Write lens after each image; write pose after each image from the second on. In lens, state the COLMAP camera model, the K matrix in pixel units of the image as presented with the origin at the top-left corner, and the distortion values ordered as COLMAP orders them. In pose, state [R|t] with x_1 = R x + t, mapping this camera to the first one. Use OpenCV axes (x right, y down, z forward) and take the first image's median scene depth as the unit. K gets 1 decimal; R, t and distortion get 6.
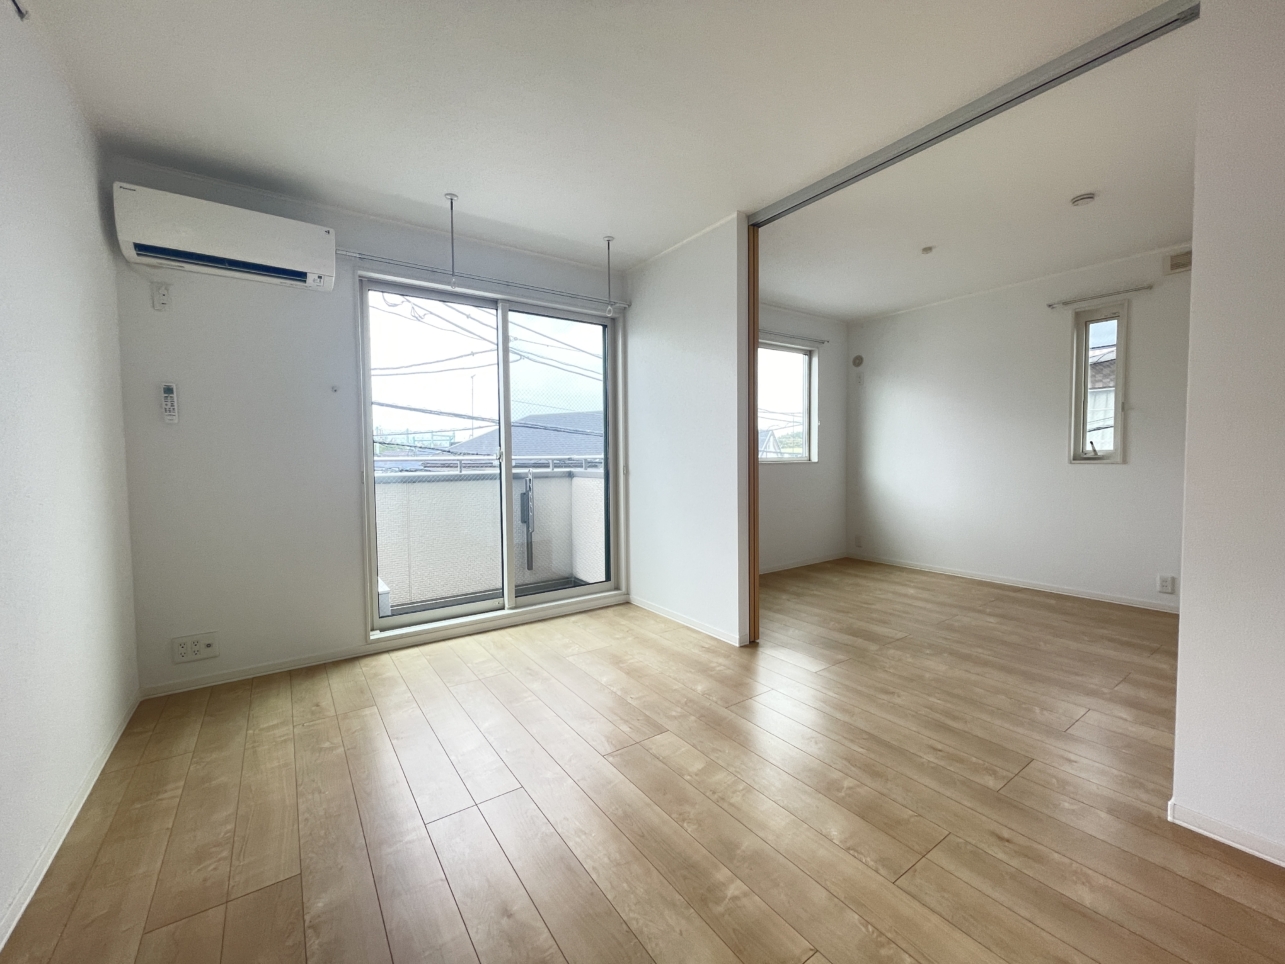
lens RADIAL K [[522.9, 0, 644.8], [0, 522.9, 479.7], [0, 0, 1]] dist [0.000063, 0.000058]
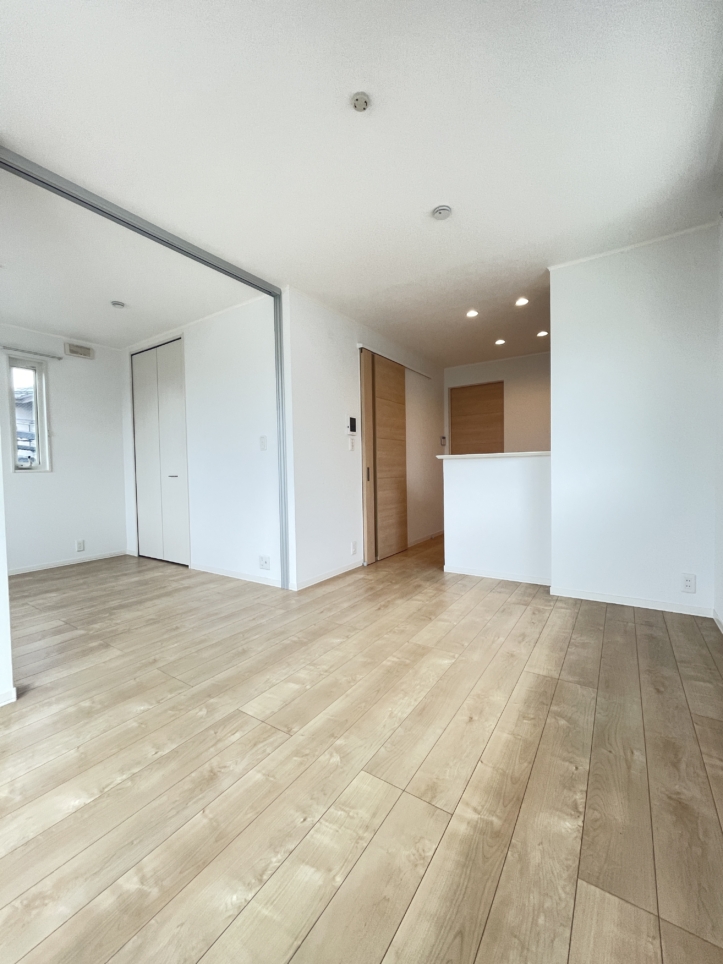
lens RADIAL K [[392.3, 0, 361.5], [0, 392.3, 482.0], [0, 0, 1]] dist [0.000063, 0.000058]
pose [[-0.354172, -0.014982, 0.935060, -0.592898], [0.065489, 0.997020, 0.040780, 0.013415], [-0.932884, 0.075679, -0.352135, 0.791130]]
